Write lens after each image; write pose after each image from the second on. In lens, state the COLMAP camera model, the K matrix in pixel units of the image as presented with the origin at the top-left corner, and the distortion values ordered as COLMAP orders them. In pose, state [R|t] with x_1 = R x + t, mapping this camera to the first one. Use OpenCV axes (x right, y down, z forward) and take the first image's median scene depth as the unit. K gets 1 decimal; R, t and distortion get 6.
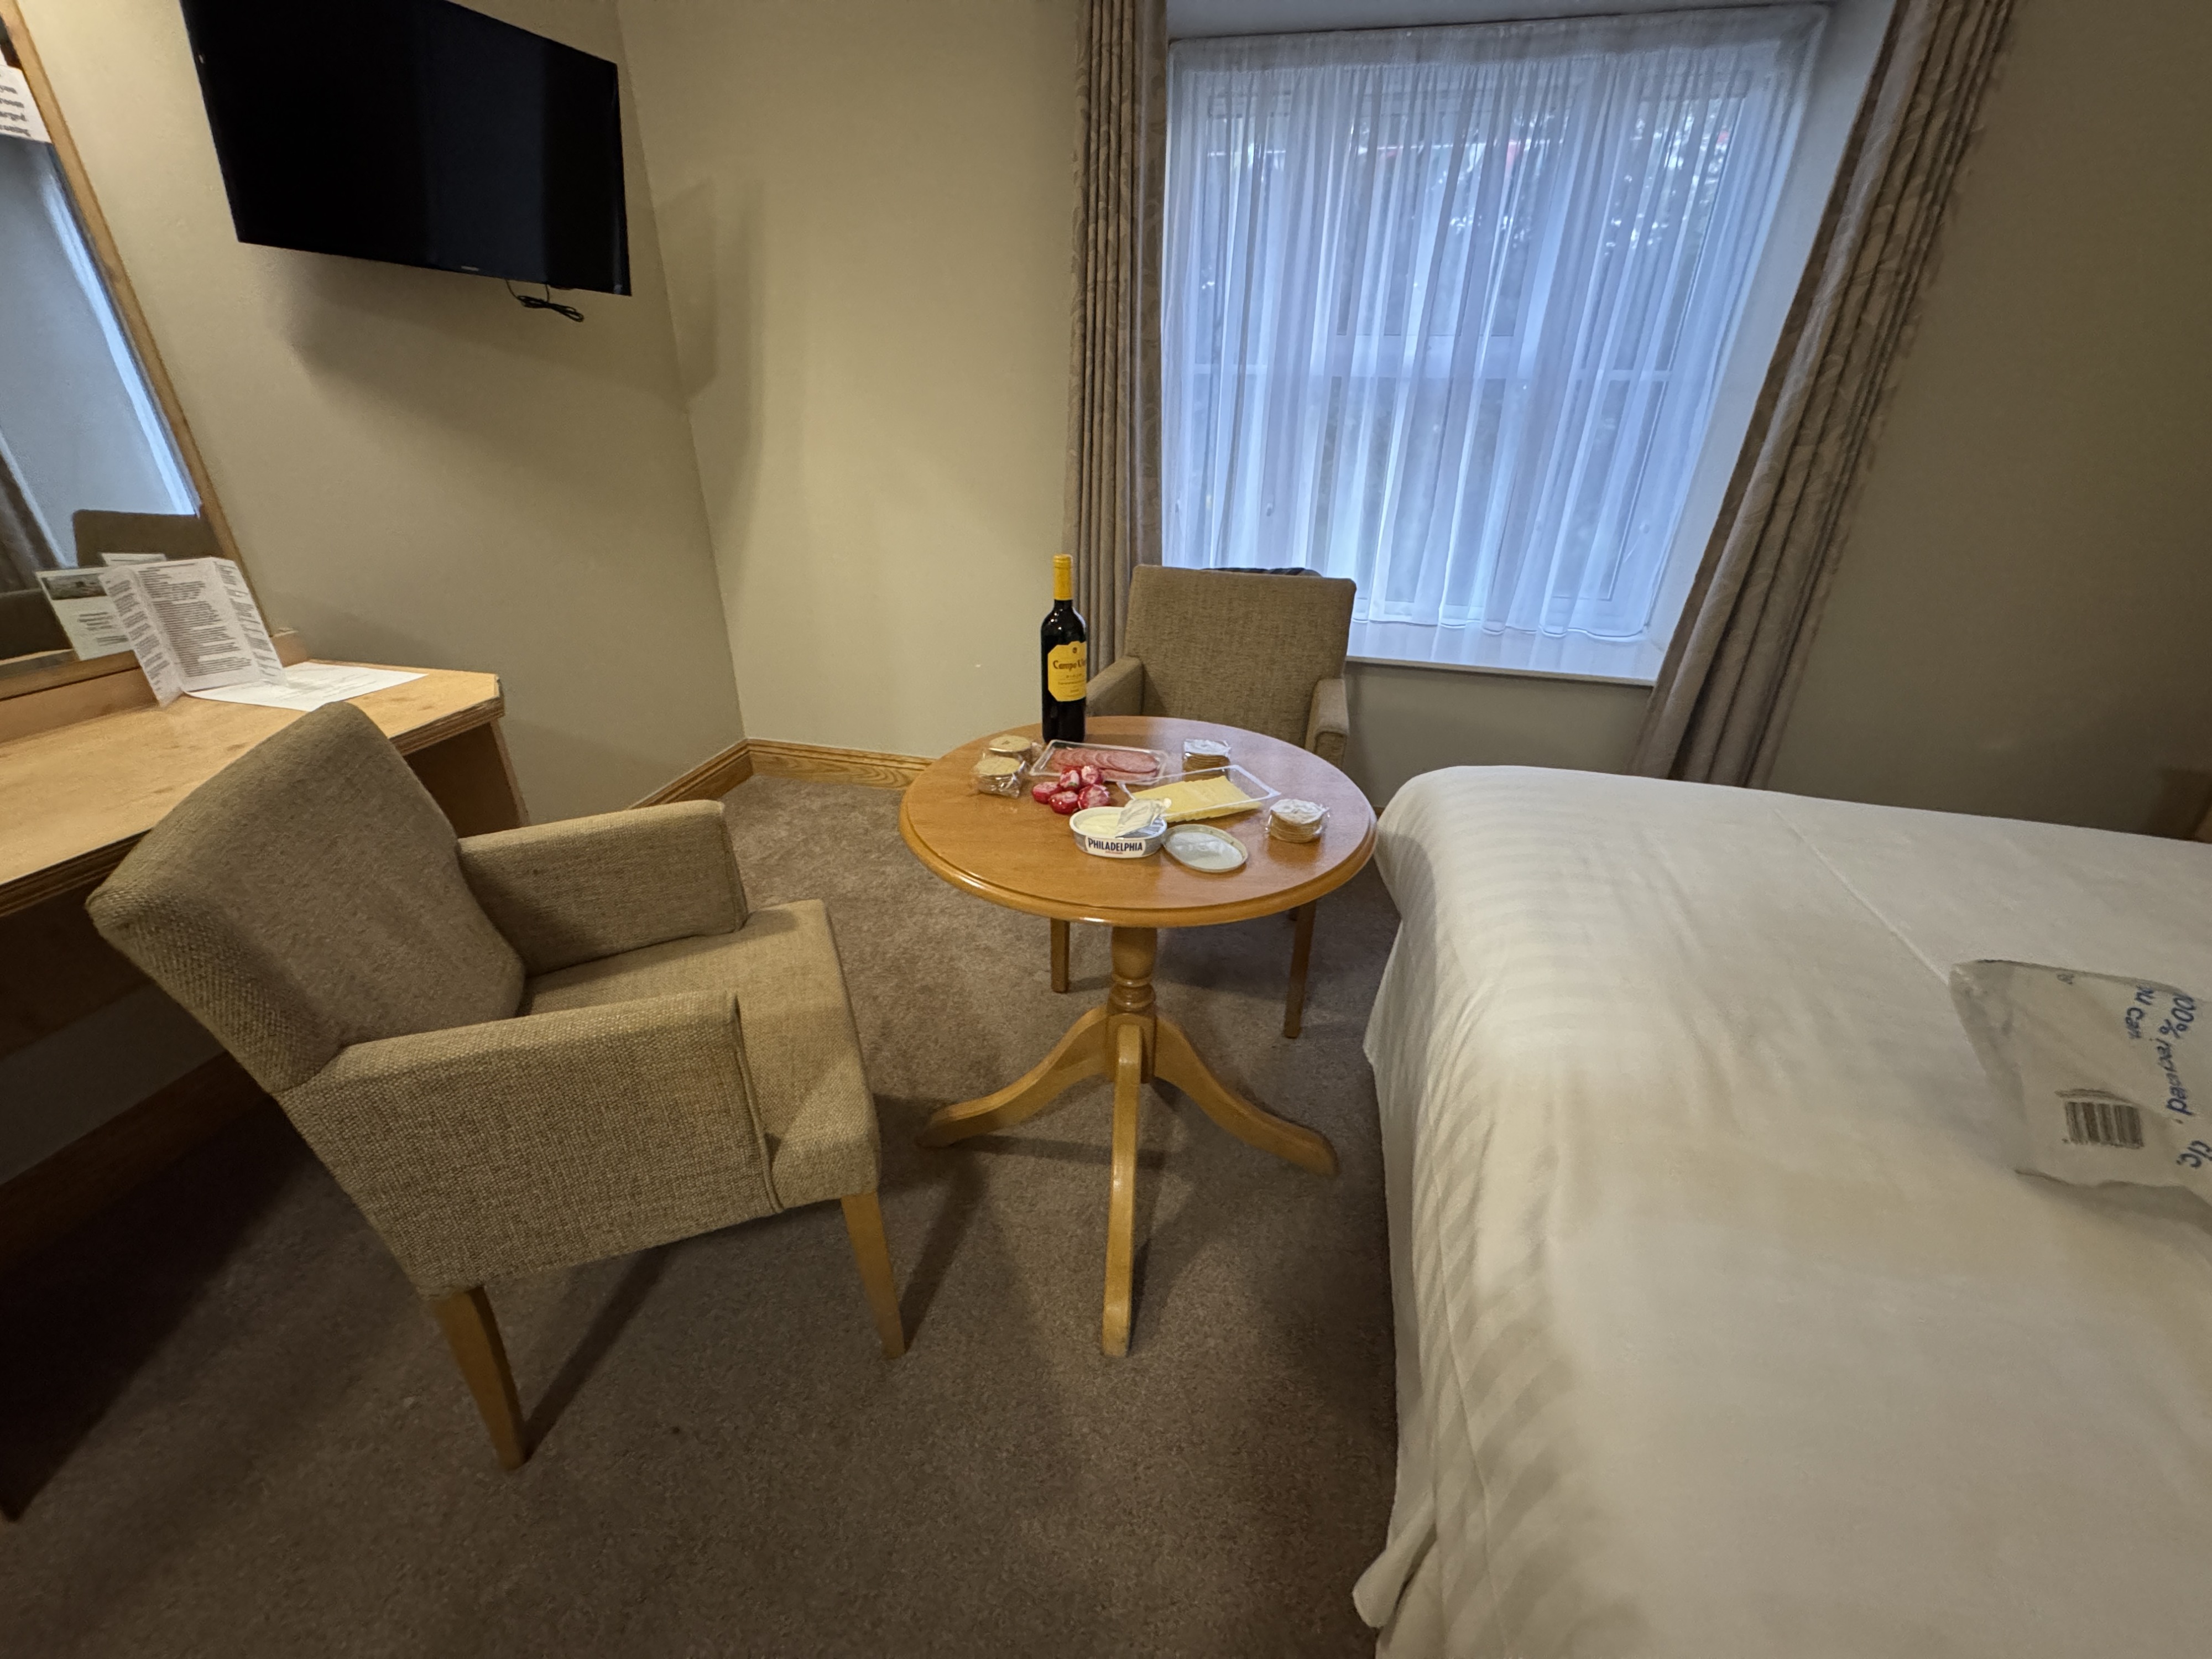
lens RADIAL K [[882.4, 0, 1102.7], [0, 882.4, 825.0], [0, 0, 1]] dist [0.001484, 0.000552]
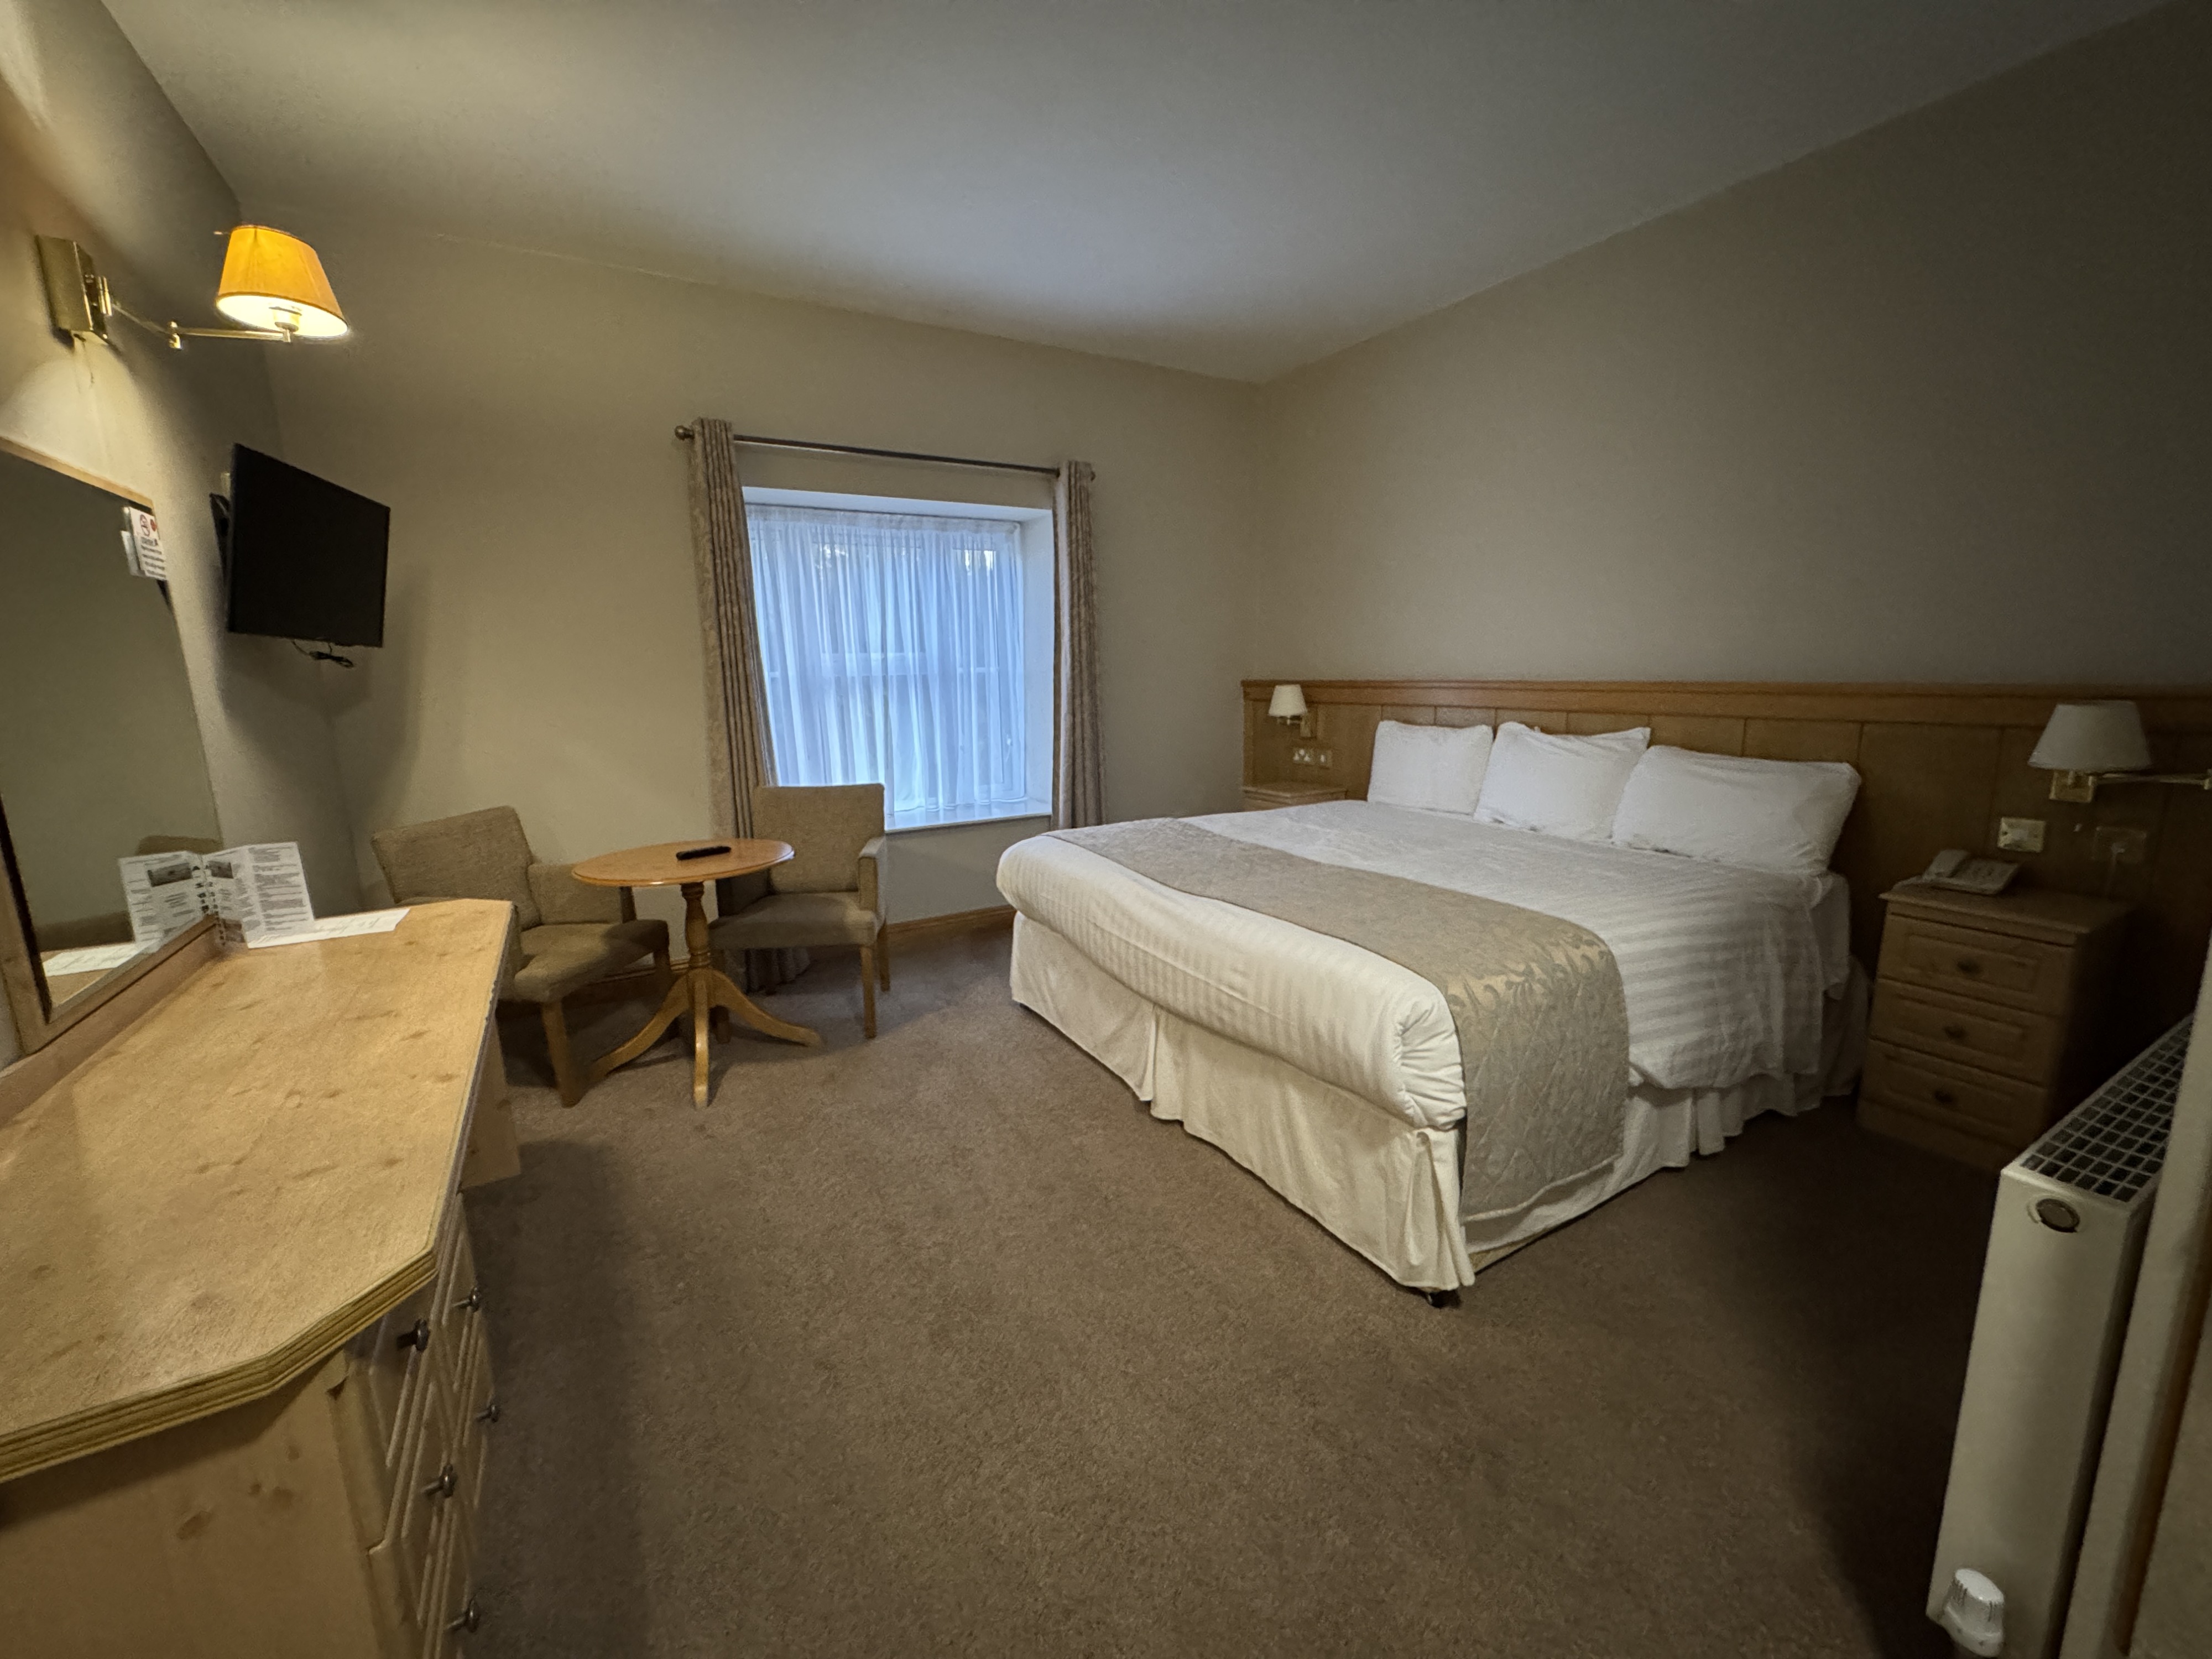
lens RADIAL K [[882.4, 0, 1112.5], [0, 882.4, 821.1], [0, 0, 1]] dist [0.001484, 0.000552]
pose [[0.723353, -0.152131, 0.673510, -0.705583], [0.328297, 0.933893, -0.141648, 0.212739], [-0.607438, 0.323573, 0.725479, -0.588942]]
